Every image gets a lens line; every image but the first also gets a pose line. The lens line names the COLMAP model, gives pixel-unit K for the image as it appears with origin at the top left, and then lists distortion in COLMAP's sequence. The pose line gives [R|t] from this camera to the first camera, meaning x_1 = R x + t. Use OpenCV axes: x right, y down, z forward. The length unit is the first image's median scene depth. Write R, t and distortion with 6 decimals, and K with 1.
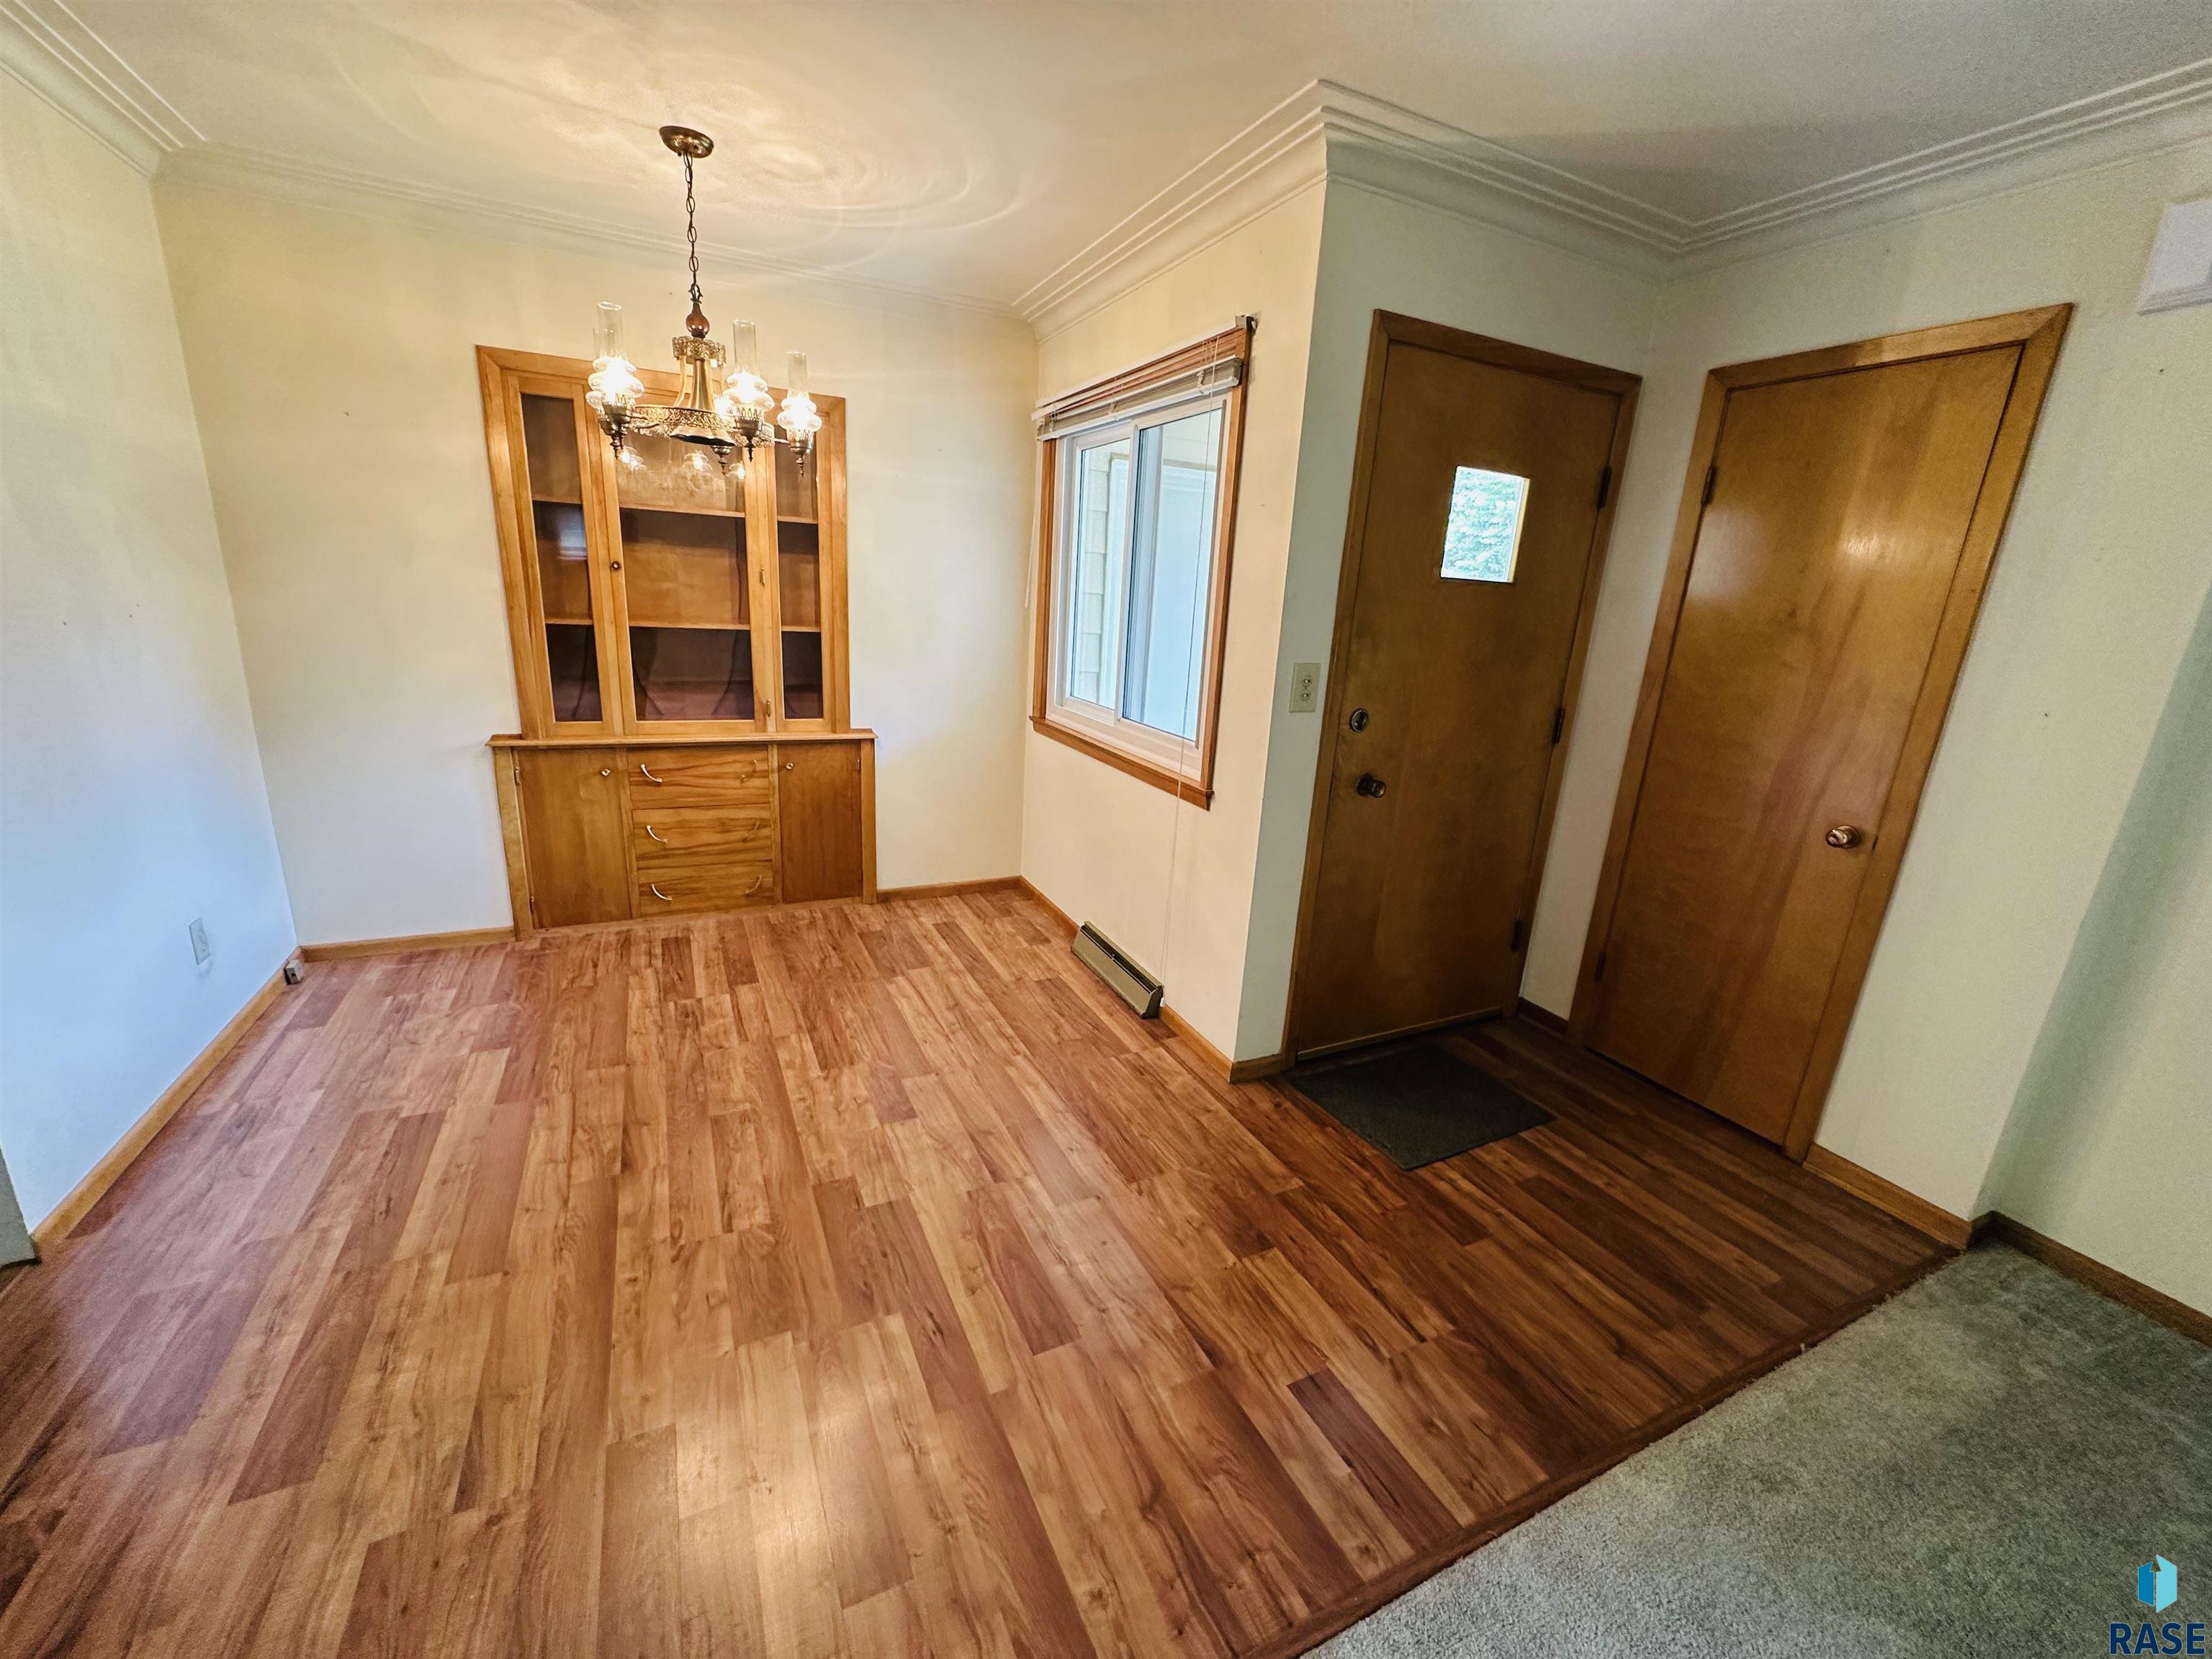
lens RADIAL K [[880.9, 0, 1104.7], [0, 880.9, 833.0], [0, 0, 1]] dist [-0.003452, 0.000280]
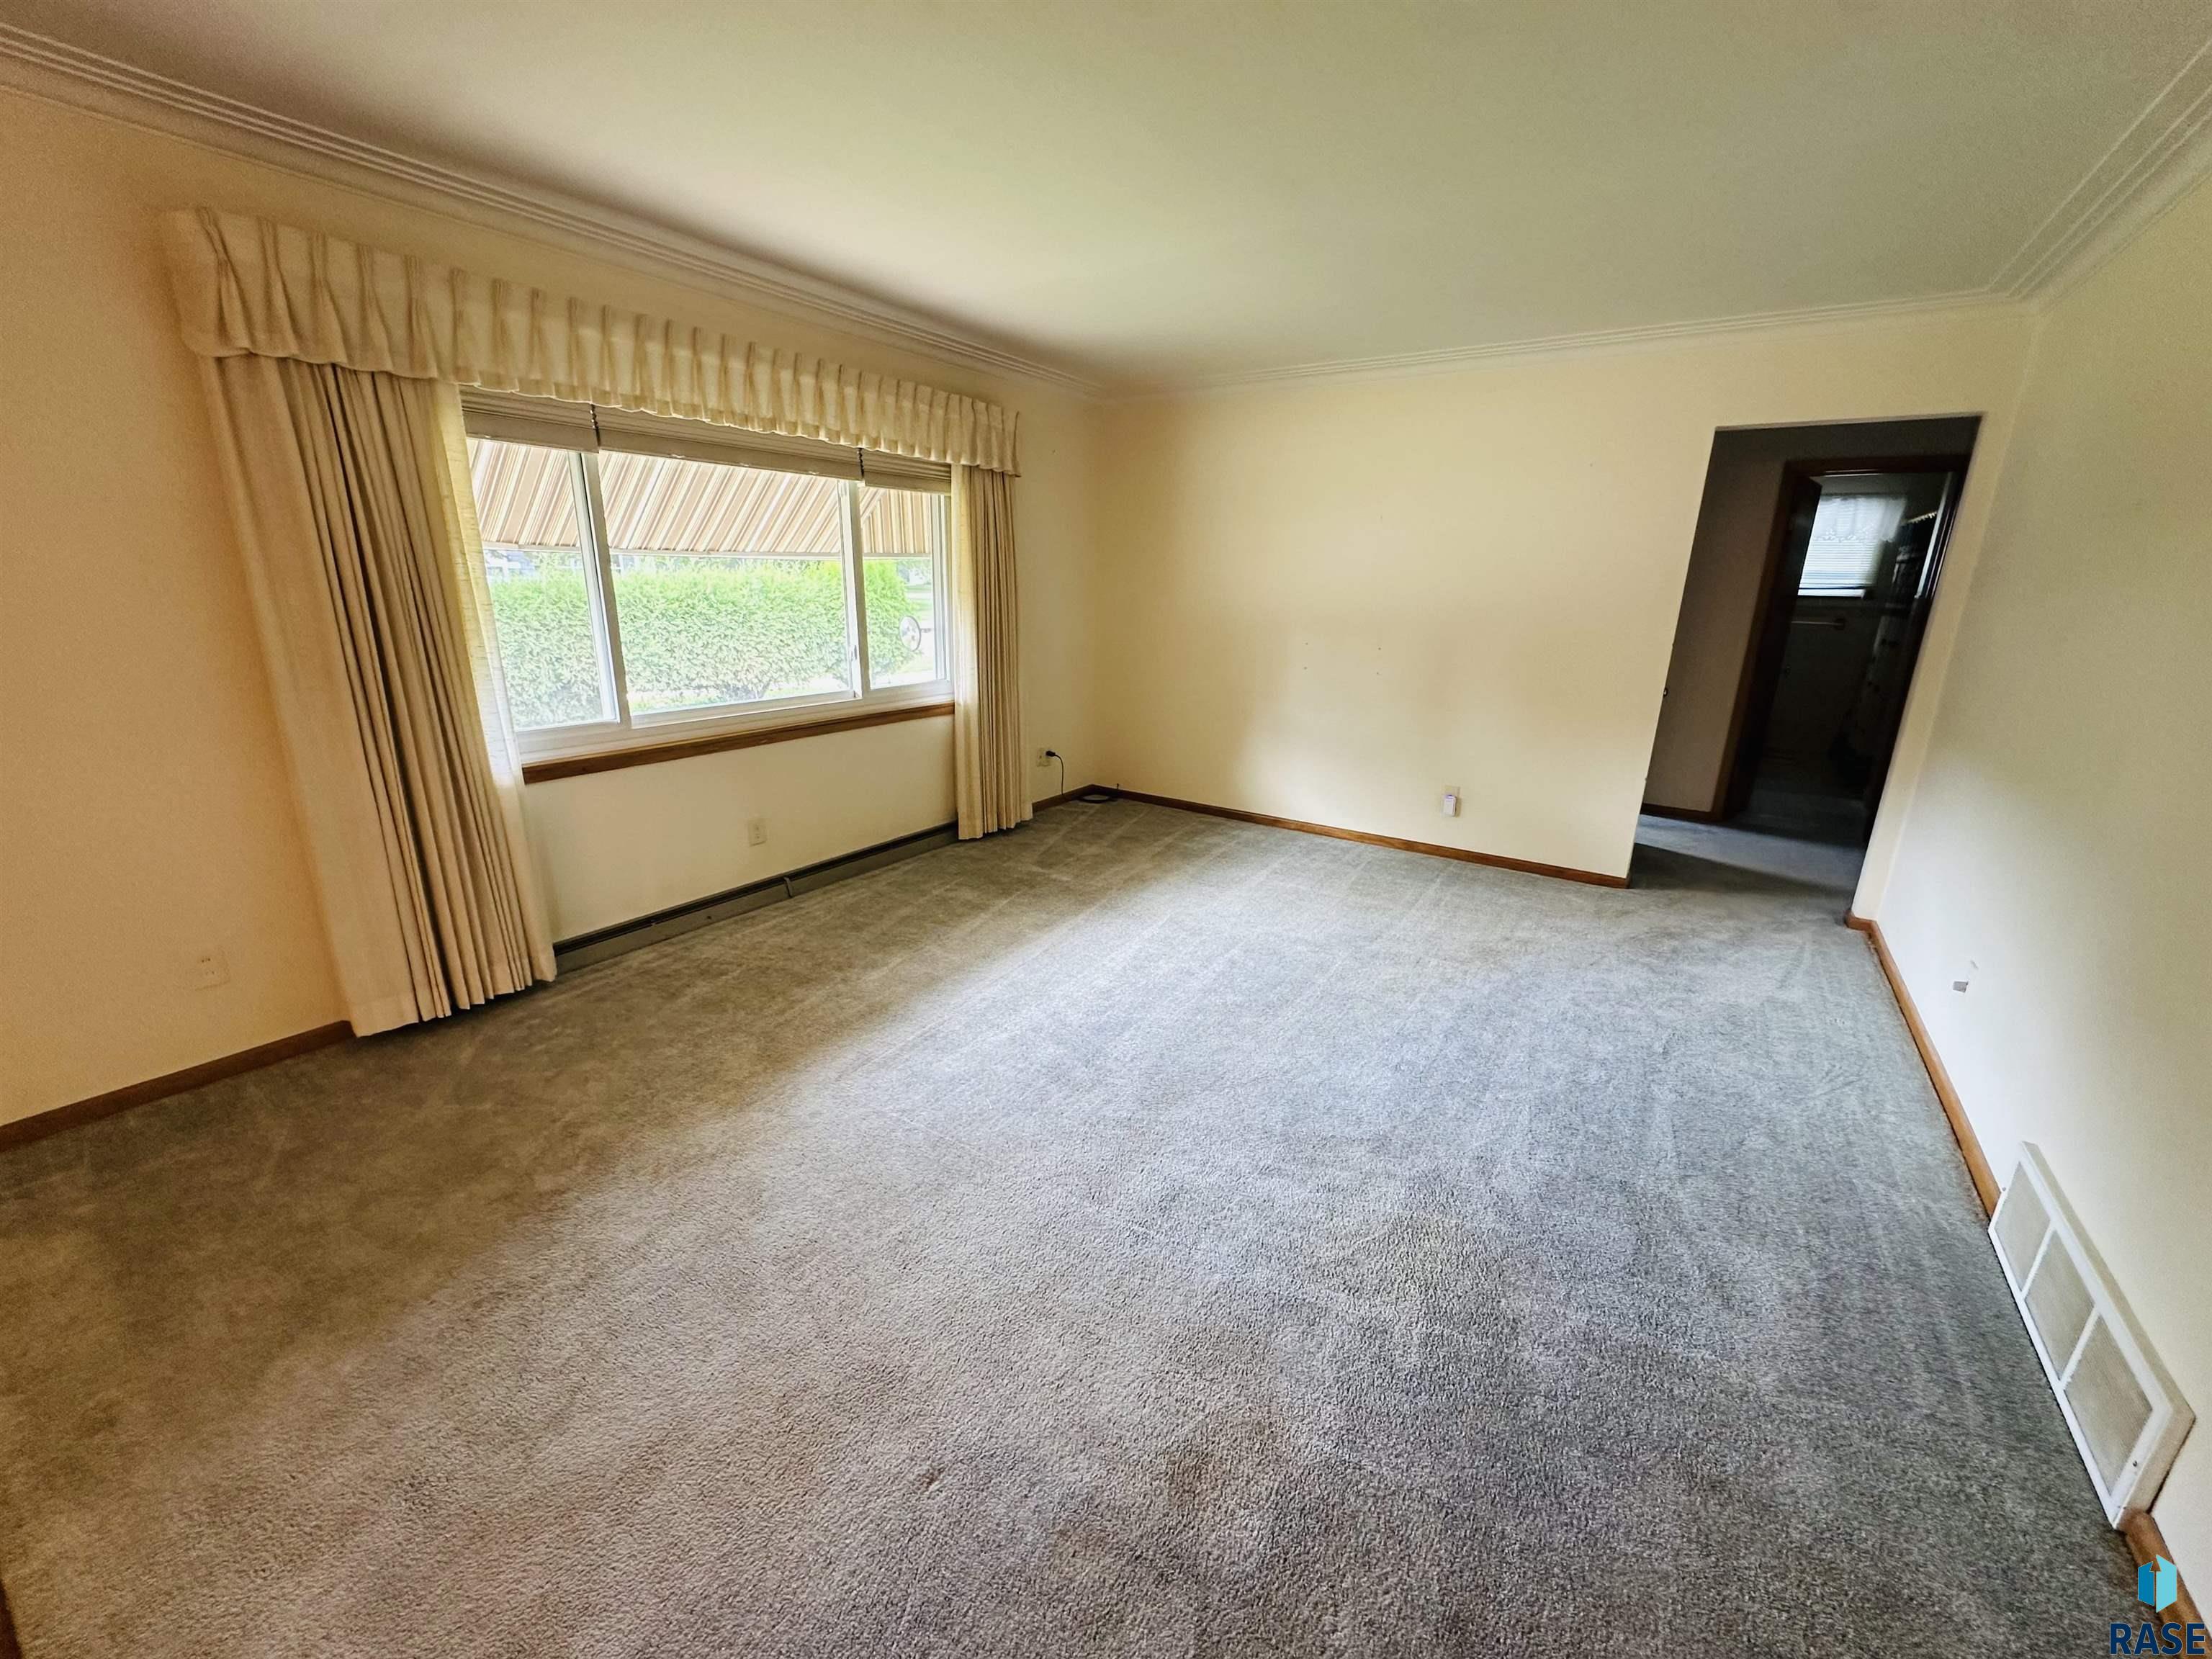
lens RADIAL K [[890.0, 0, 1110.1], [0, 890.0, 835.9], [0, 0, 1]] dist [0.000116, 0.000071]
pose [[-0.501574, -0.312719, 0.806616, -0.203211], [0.181973, 0.873384, 0.451759, -0.041038], [-0.845760, 0.373373, -0.381160, 0.091323]]
